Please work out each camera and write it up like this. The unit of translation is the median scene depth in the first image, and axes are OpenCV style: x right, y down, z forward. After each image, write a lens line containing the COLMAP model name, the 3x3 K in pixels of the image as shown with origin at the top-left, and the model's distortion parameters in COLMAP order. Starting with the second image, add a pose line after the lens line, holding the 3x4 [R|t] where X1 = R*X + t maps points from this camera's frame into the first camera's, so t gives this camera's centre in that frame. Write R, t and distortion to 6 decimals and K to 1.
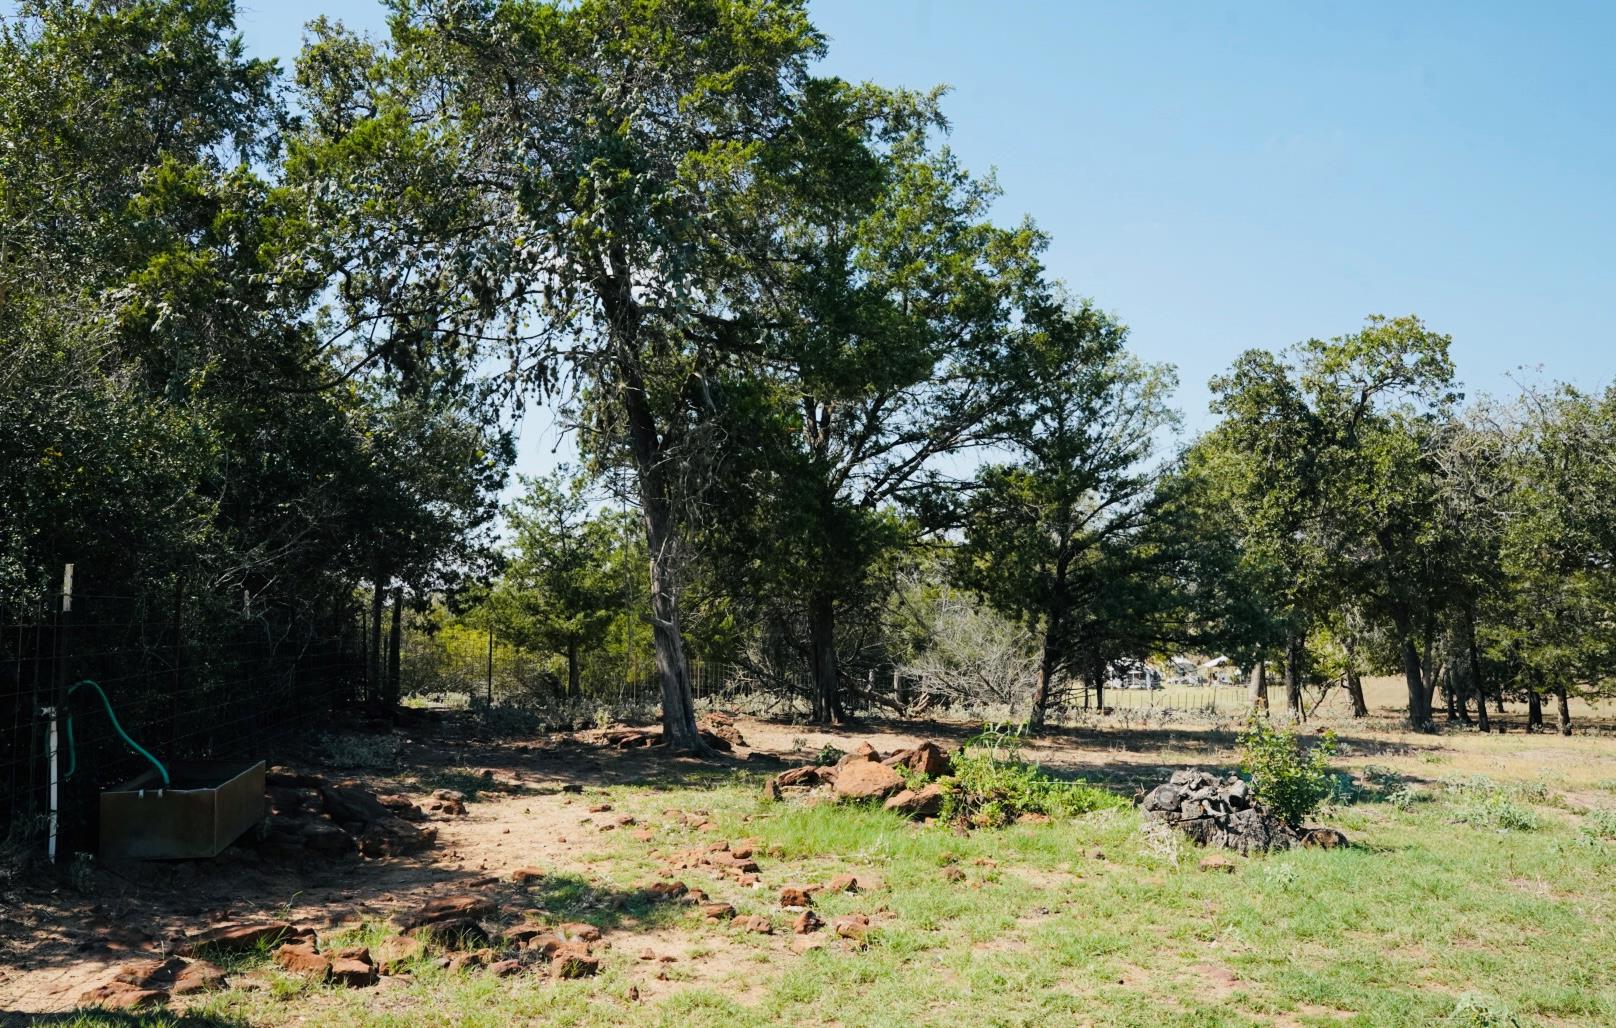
lens RADIAL K [[1424.2, 0, 724.6], [0, 1424.2, 500.6], [0, 0, 1]] dist [-0.015113, 0.011260]
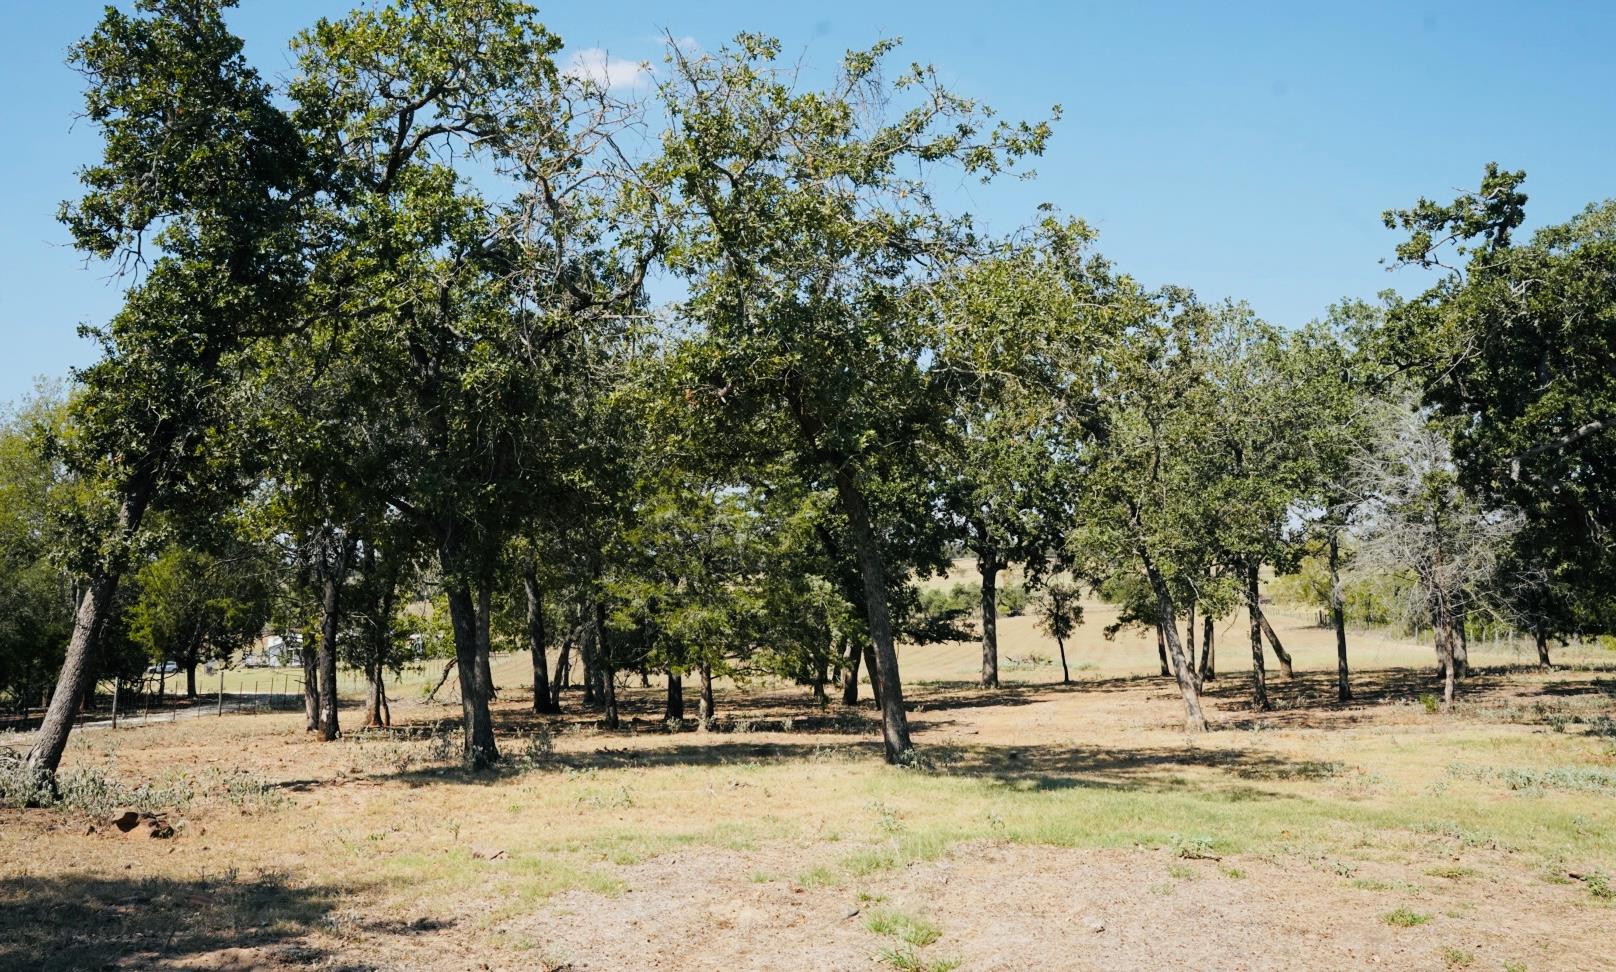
lens RADIAL K [[1312.6, 0, 775.4], [0, 1312.6, 434.9], [0, 0, 1]] dist [-0.135415, 0.087008]
pose [[0.832875, 0.055985, 0.550622, 0.320075], [-0.032714, 0.998111, -0.052000, 0.063447], [-0.552493, 0.025297, 0.833134, 0.549718]]
